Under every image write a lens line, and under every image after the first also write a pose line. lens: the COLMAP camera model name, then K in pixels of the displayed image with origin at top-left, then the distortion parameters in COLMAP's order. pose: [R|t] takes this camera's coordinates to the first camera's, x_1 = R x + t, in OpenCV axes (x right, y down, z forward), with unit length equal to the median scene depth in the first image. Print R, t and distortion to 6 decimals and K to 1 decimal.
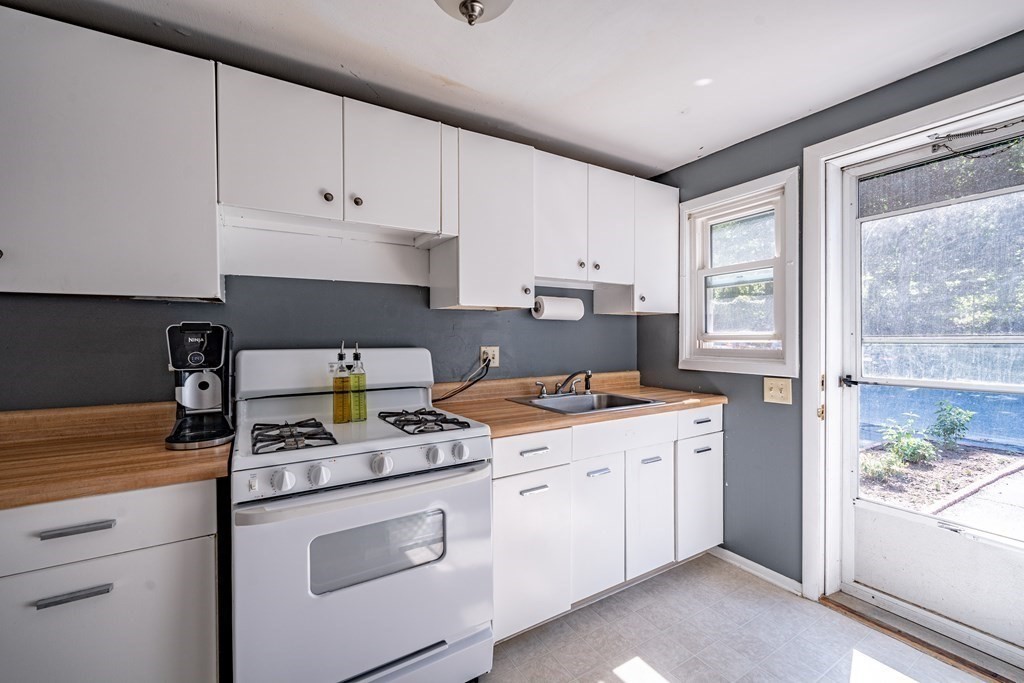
lens RADIAL K [[415.7, 0, 512.7], [0, 415.7, 338.7], [0, 0, 1]] dist [0.000815, 0.000118]
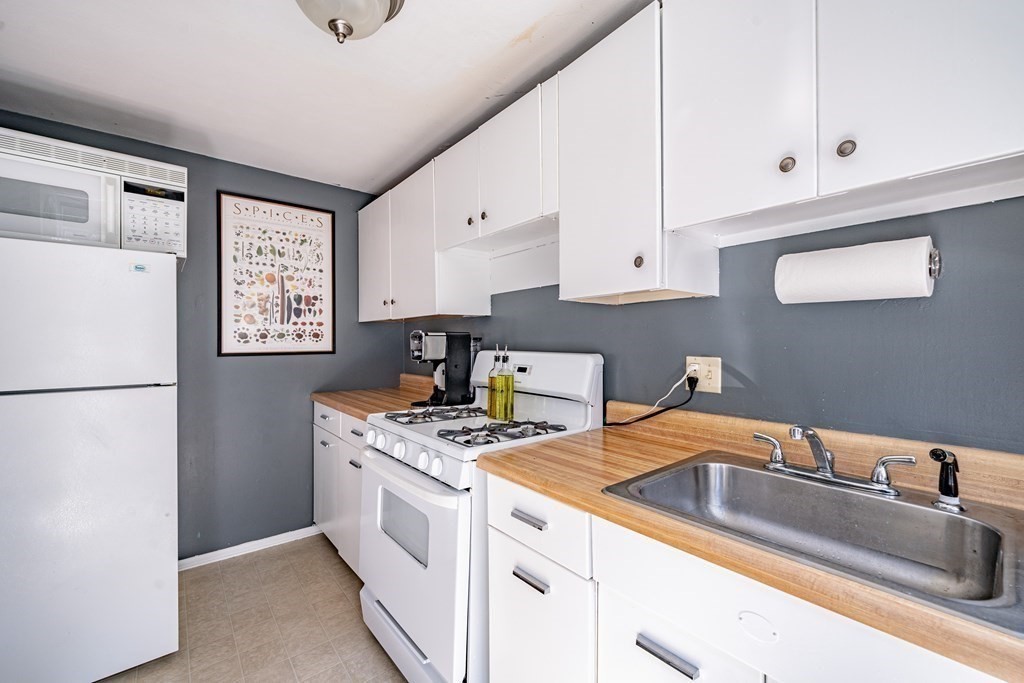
lens RADIAL K [[415.7, 0, 512.7], [0, 415.7, 338.7], [0, 0, 1]] dist [0.000815, 0.000118]
pose [[0.152053, 0.001330, -0.988371, 0.513799], [-0.002392, 0.999997, 0.000977, -0.007274], [0.988369, 0.002215, 0.152056, 0.652798]]
